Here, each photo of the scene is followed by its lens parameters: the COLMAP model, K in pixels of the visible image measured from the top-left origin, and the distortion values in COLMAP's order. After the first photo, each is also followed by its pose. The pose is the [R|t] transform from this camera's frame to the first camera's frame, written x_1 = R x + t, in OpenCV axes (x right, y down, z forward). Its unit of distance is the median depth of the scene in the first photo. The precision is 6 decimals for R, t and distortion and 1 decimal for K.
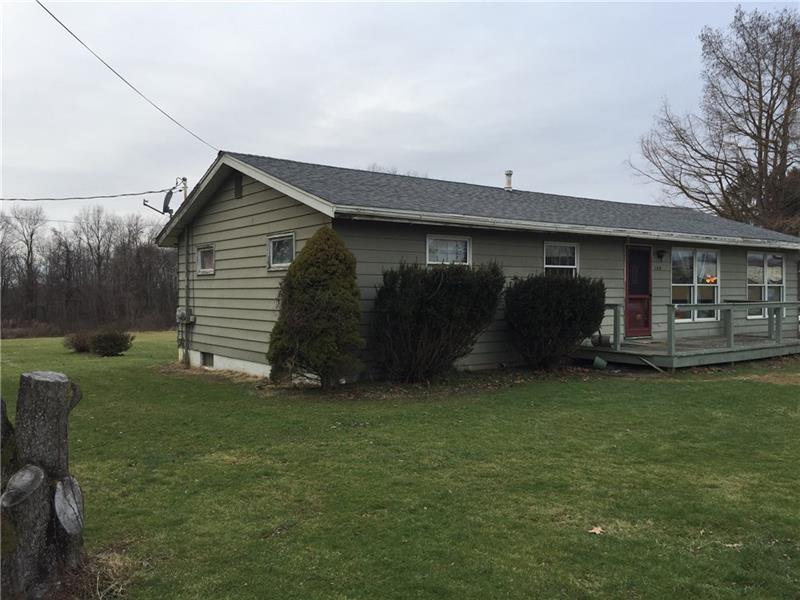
lens RADIAL K [[678.1, 0, 402.2], [0, 678.1, 282.3], [0, 0, 1]] dist [0.032588, -0.010668]
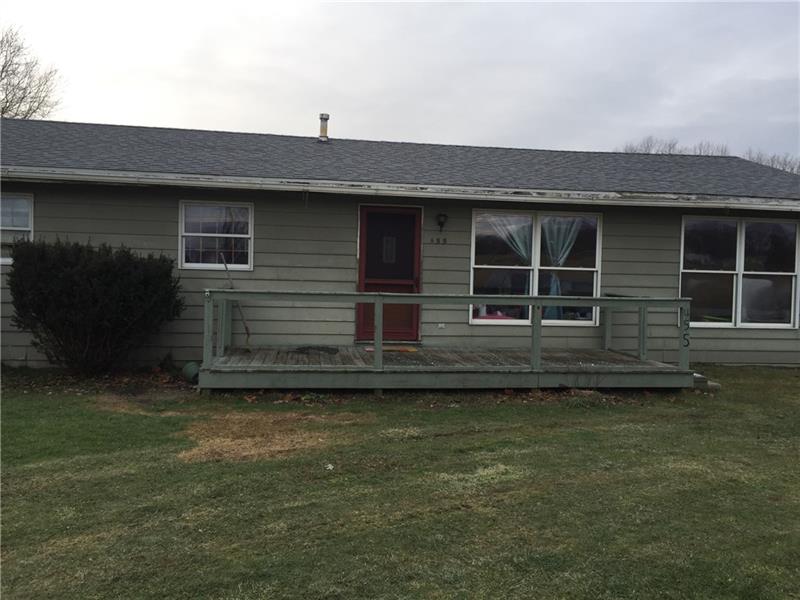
lens RADIAL K [[678.1, 0, 402.2], [0, 678.1, 282.3], [0, 0, 1]] dist [0.032588, -0.010668]
pose [[0.899089, 0.025048, -0.437048, 0.604846], [-0.017168, 0.999611, 0.021970, 0.006063], [0.437429, -0.012250, 0.899170, 0.368298]]
